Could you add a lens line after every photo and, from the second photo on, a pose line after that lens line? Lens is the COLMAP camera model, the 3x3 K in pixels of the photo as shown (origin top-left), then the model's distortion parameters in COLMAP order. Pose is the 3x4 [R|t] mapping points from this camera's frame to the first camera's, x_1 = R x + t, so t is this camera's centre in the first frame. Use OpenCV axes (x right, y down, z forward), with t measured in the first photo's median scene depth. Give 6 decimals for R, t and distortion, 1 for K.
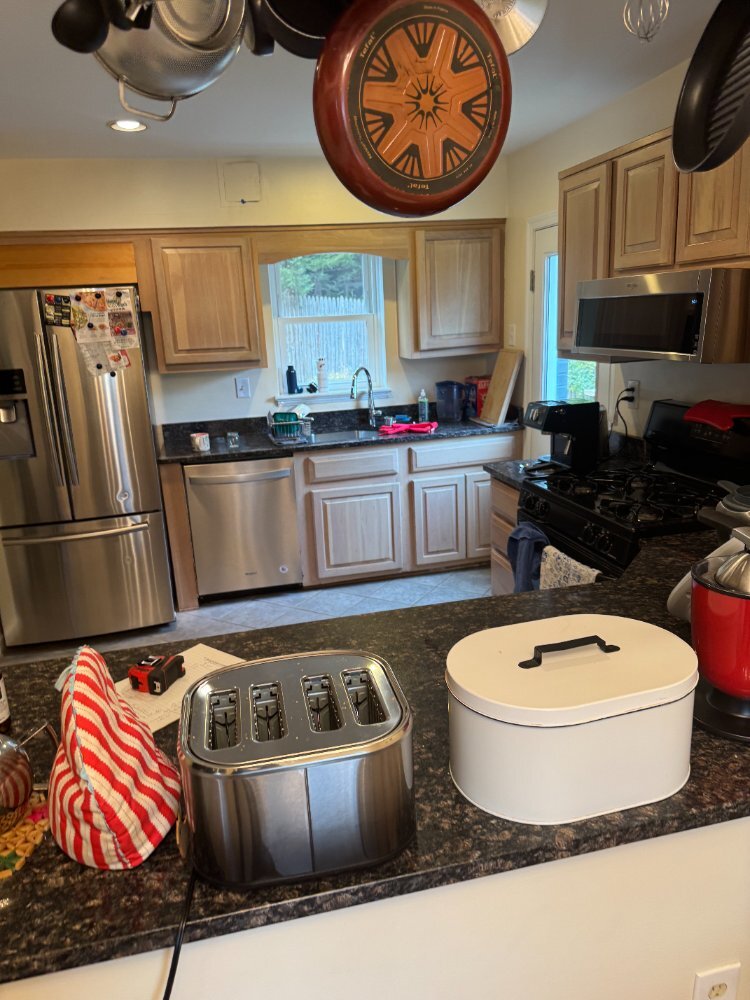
lens RADIAL K [[711.1, 0, 372.5], [0, 711.1, 503.5], [0, 0, 1]] dist [0.070481, -0.099348]
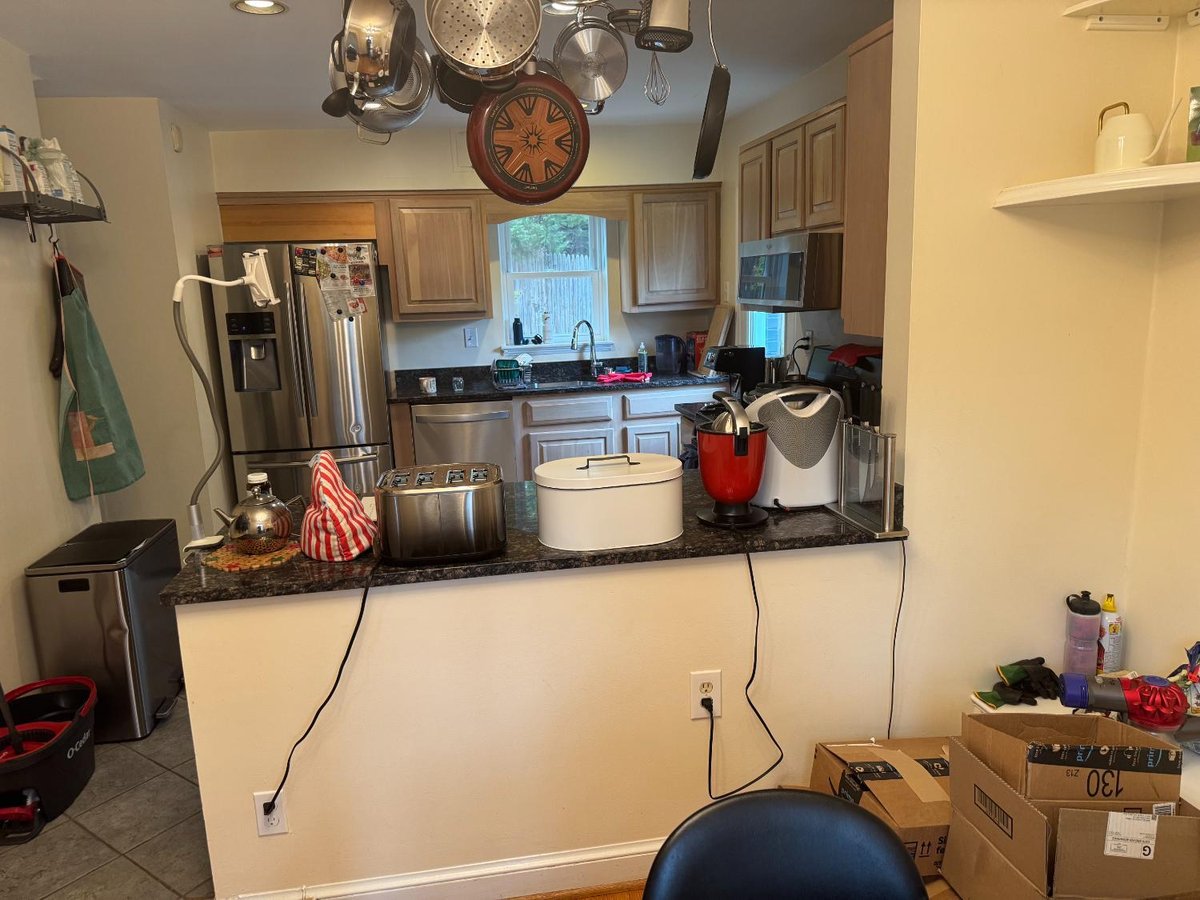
lens RADIAL K [[844.9, 0, 601.9], [0, 844.9, 456.2], [0, 0, 1]] dist [0.129786, -0.193670]
pose [[0.997937, 0.023877, -0.059597, 0.102195], [-0.026814, 0.998439, -0.048994, 0.078511], [0.058334, 0.050491, 0.997019, -0.267045]]
